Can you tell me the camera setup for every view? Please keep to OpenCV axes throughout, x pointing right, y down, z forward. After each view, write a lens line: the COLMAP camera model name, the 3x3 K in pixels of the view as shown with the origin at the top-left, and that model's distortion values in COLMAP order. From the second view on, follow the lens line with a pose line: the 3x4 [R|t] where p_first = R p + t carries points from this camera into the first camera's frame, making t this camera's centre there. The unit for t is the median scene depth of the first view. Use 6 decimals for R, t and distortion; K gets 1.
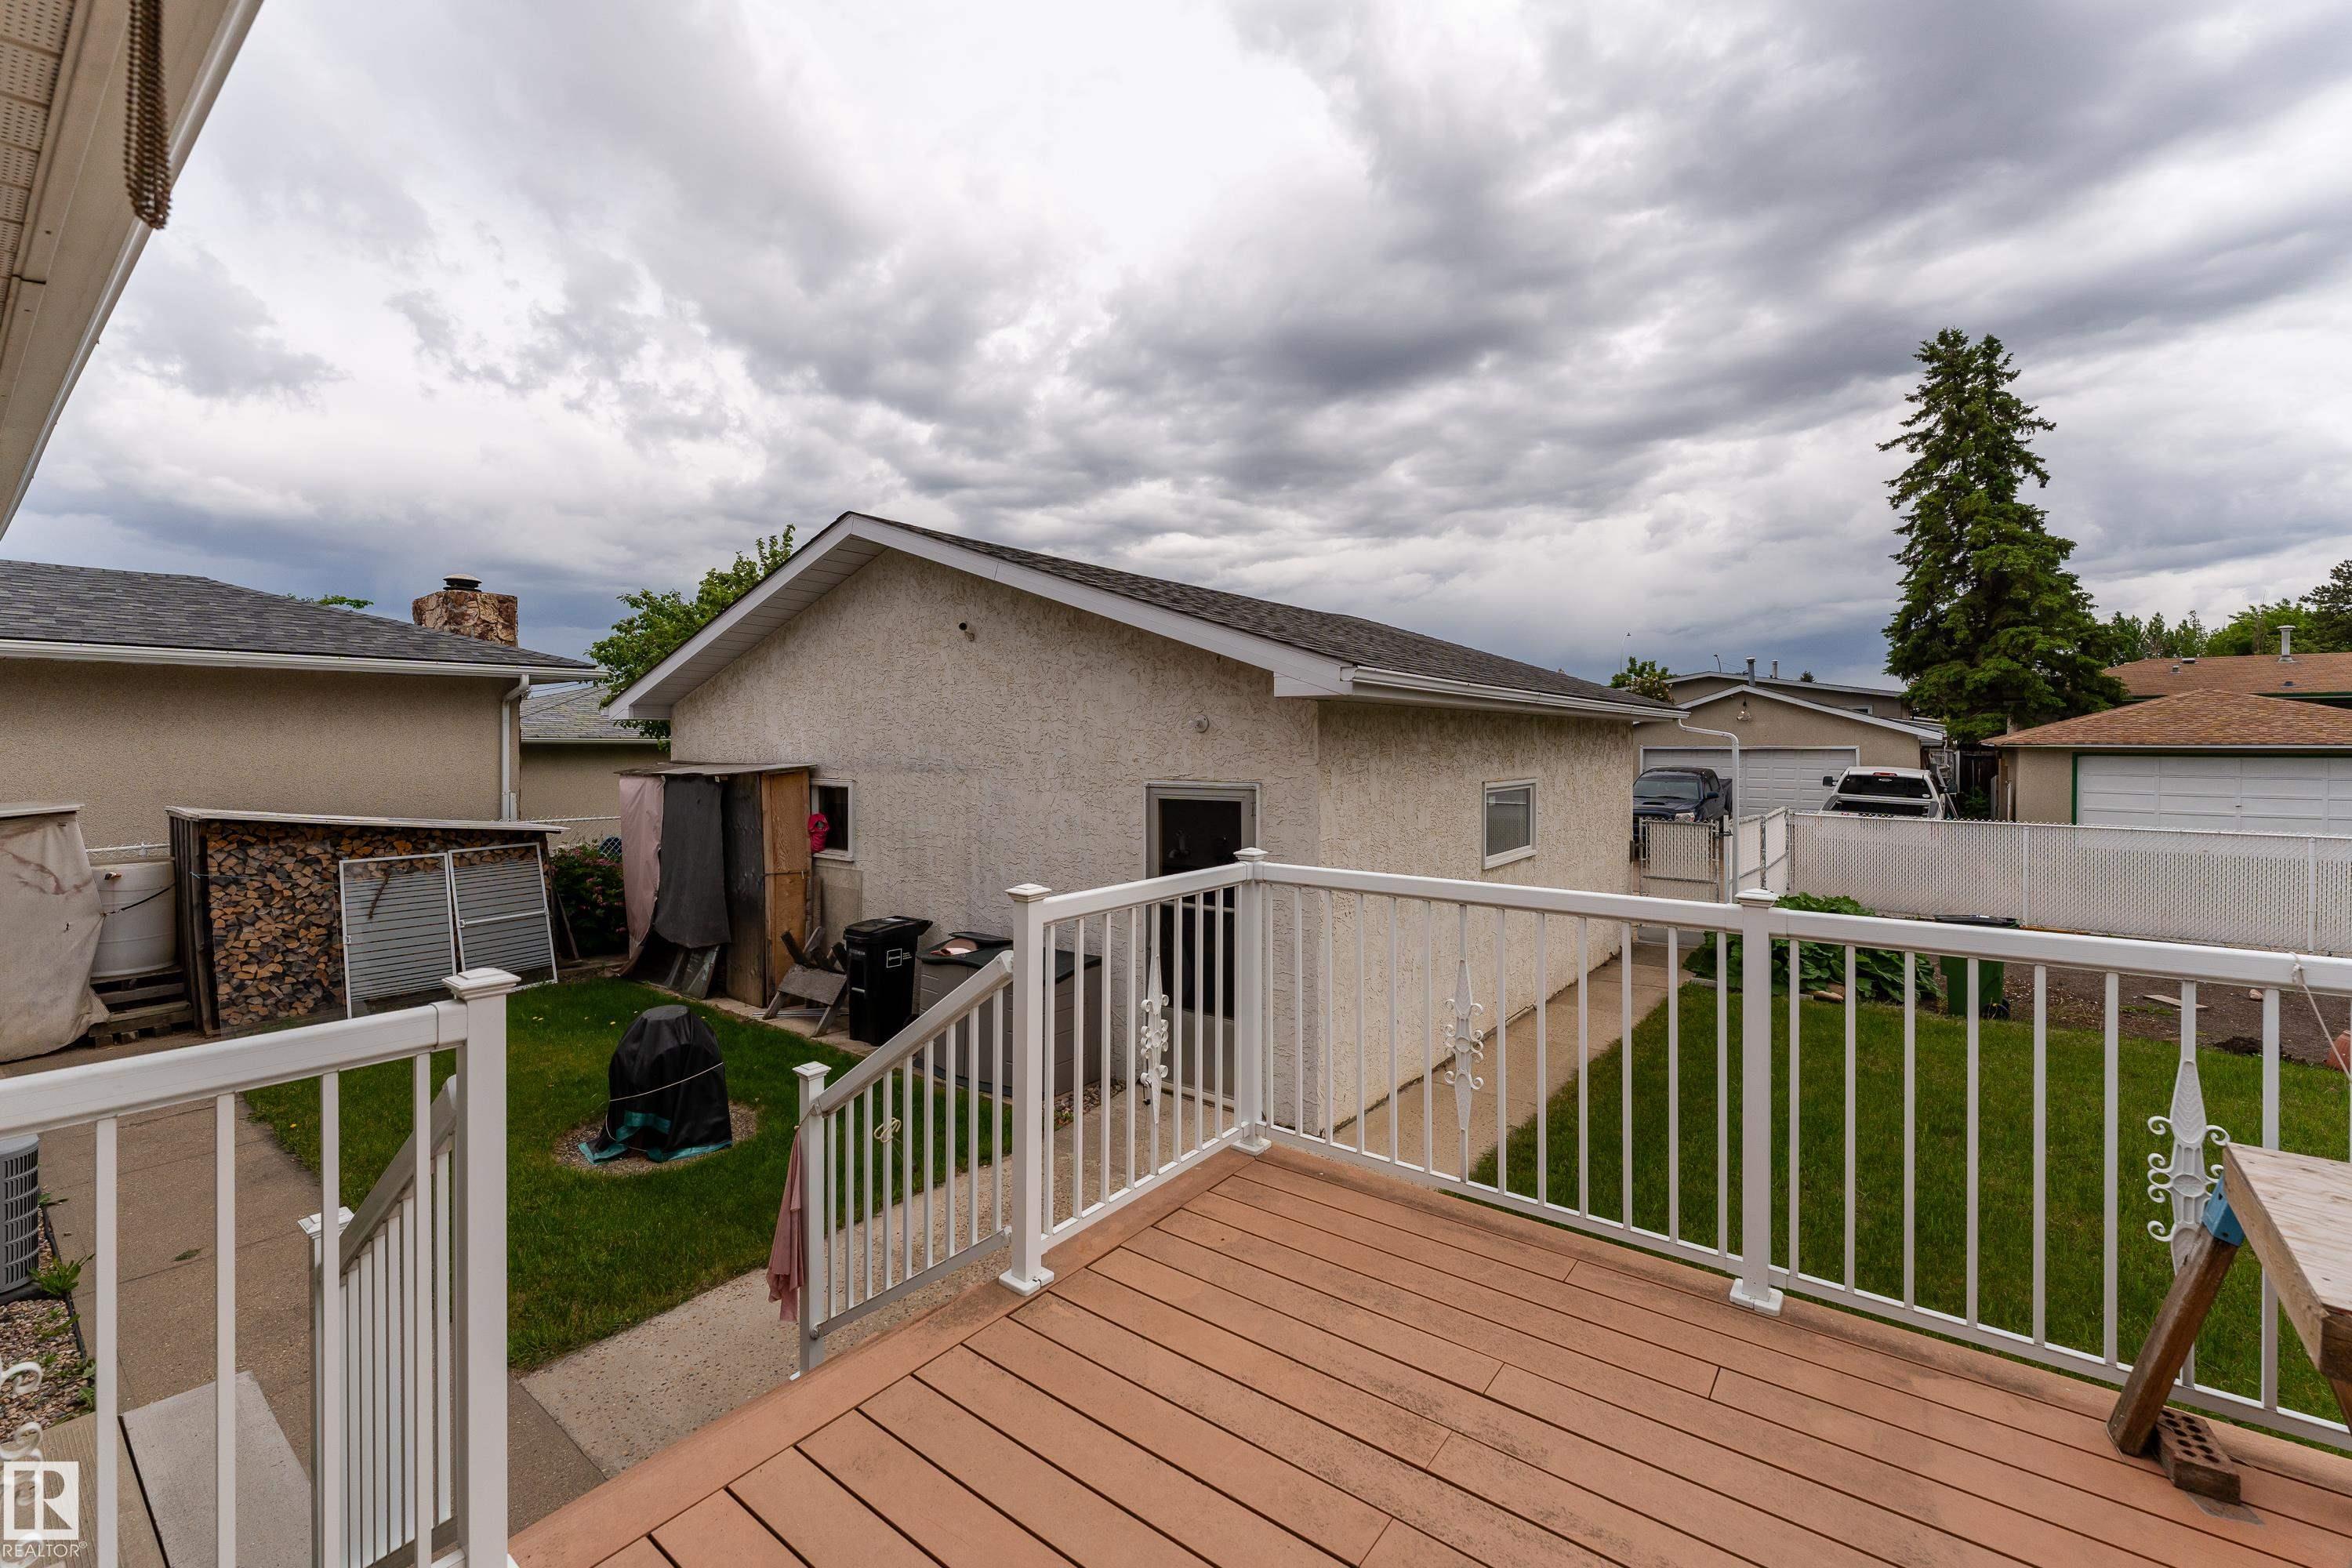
lens RADIAL K [[970.9, 0, 1192.3], [0, 970.9, 750.5], [0, 0, 1]] dist [0.006350, 0.000021]
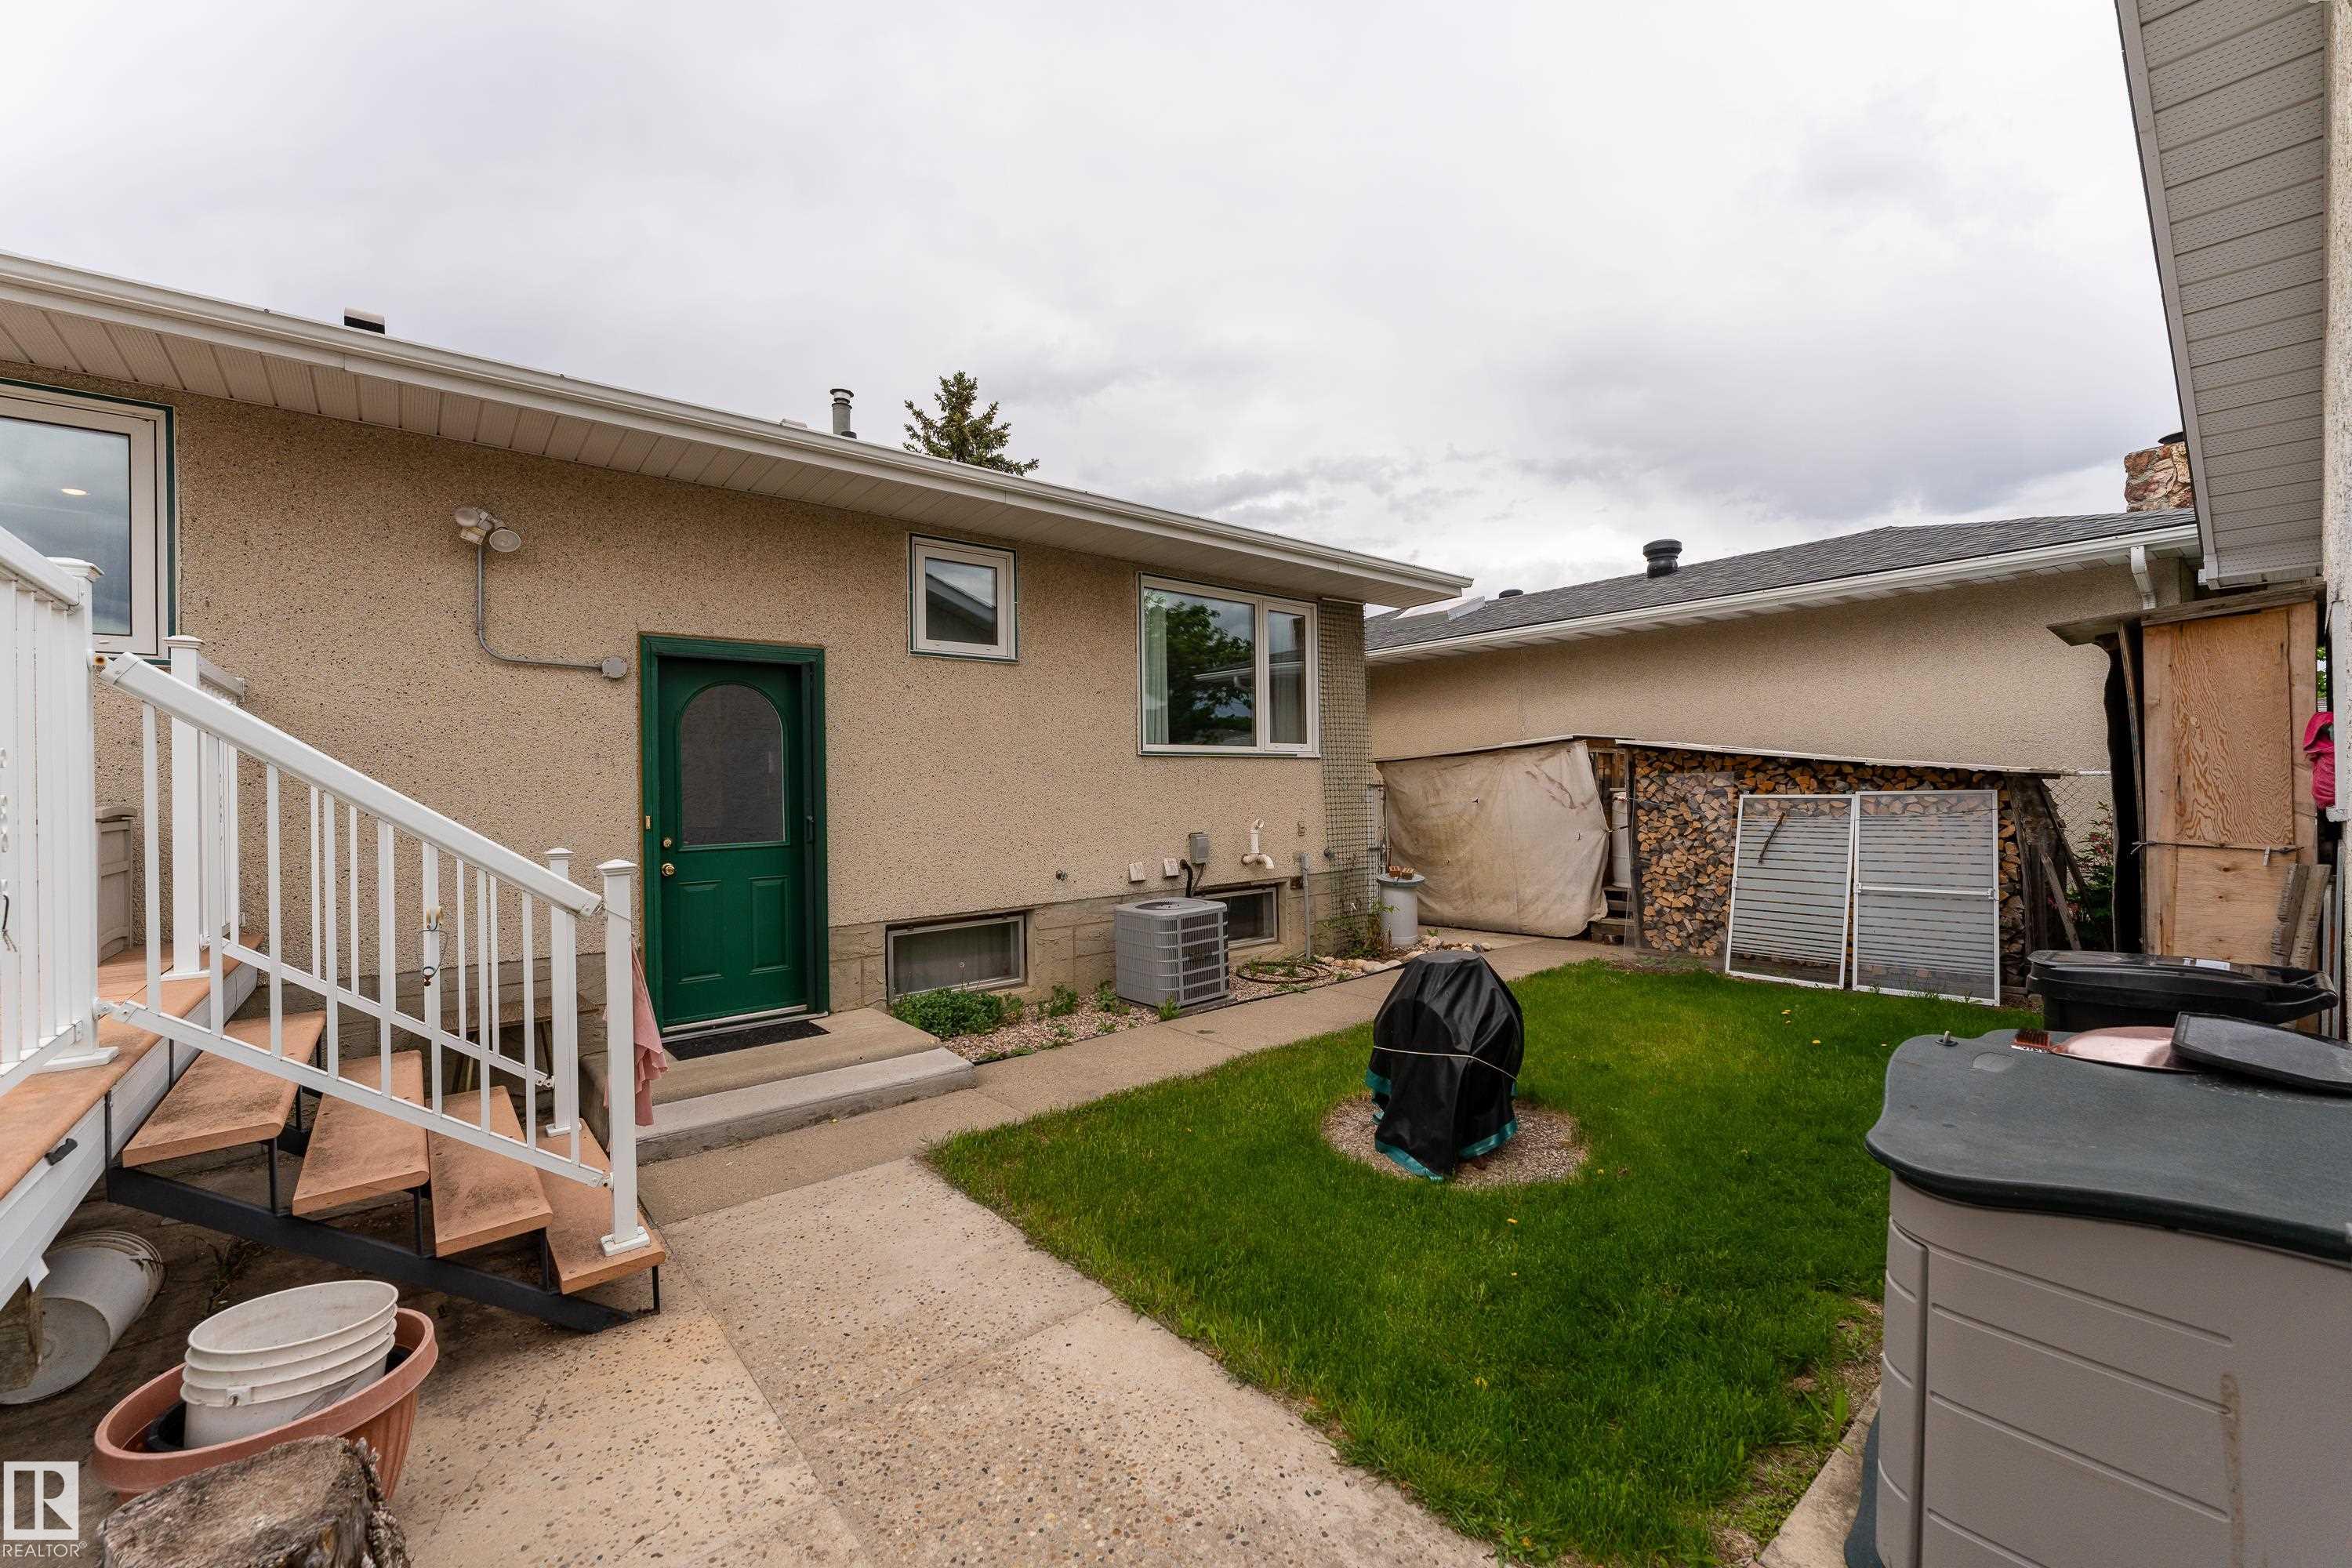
lens RADIAL K [[970.9, 0, 1157.5], [0, 970.9, 794.2], [0, 0, 1]] dist [0.006350, 0.000021]
pose [[-0.261813, 0.001123, -0.965118, 0.124694], [-0.003042, 0.999993, 0.001988, 0.109973], [0.965114, 0.003457, -0.261808, 0.702111]]
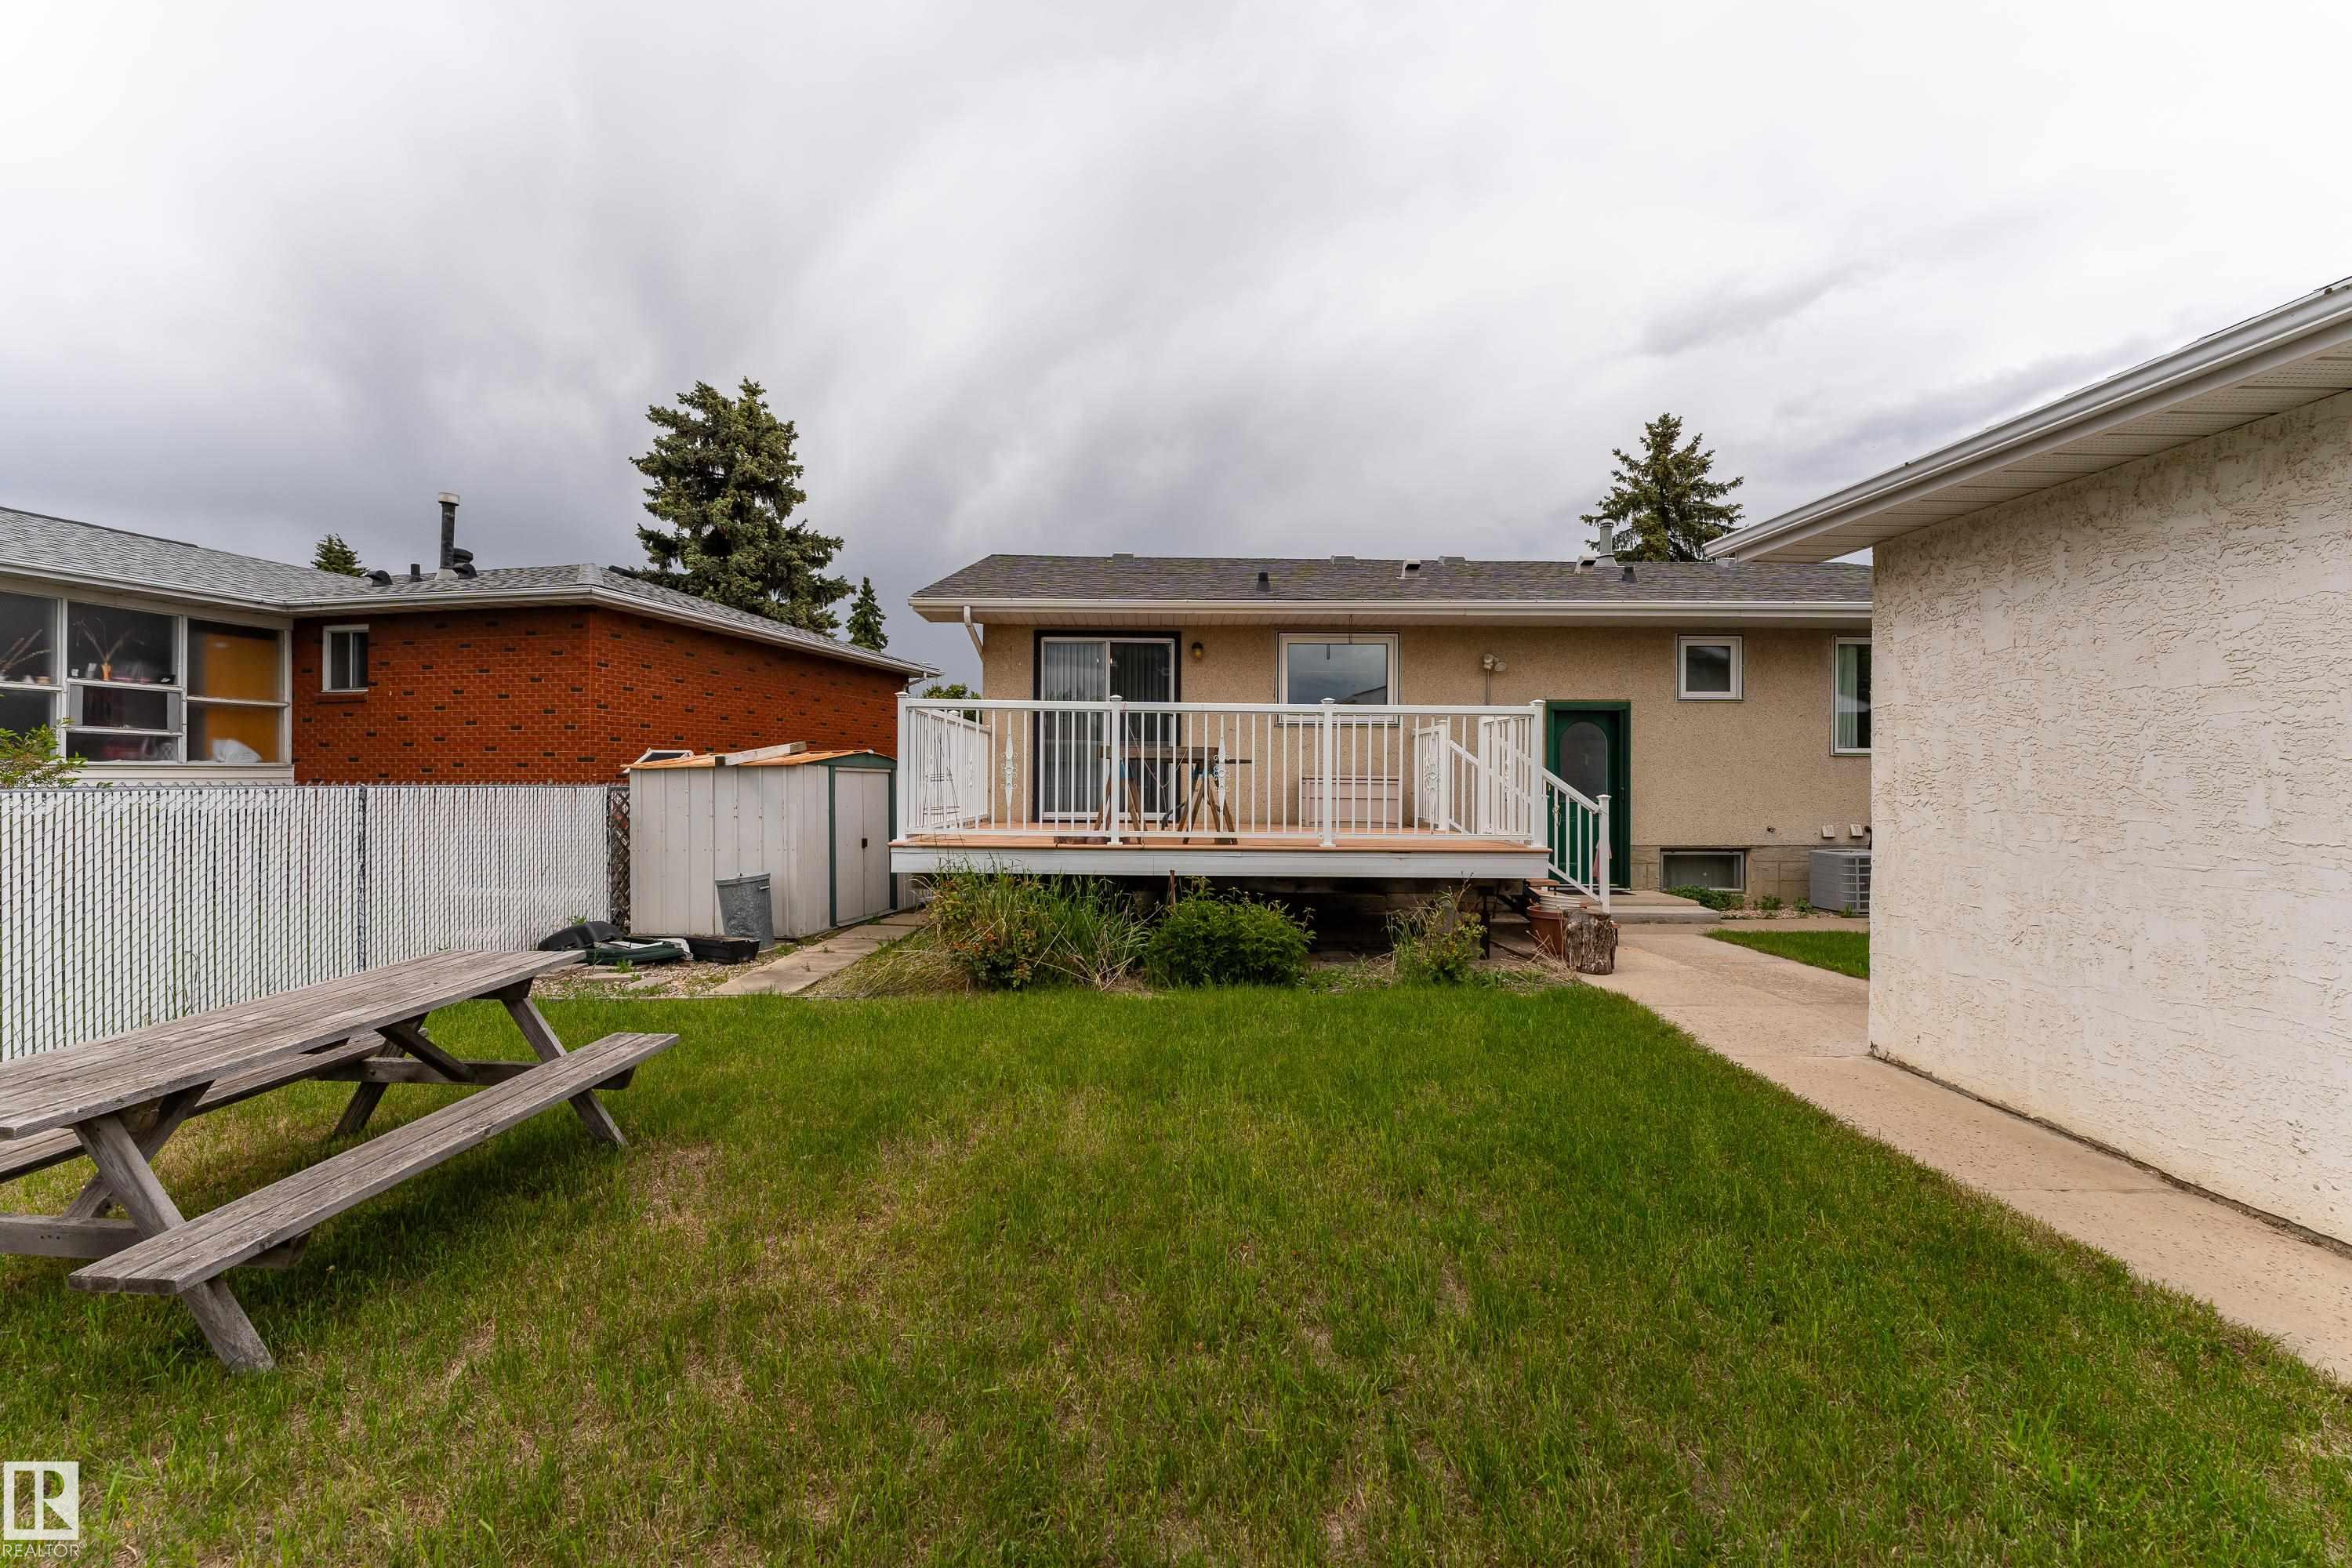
lens RADIAL K [[970.9, 0, 1165.7], [0, 970.9, 784.2], [0, 0, 1]] dist [0.006350, 0.000021]
pose [[-0.785287, -0.005673, -0.619106, 0.702148], [-0.017561, 0.999760, 0.013115, 0.114493], [0.618883, 0.021171, -0.785198, 0.898246]]
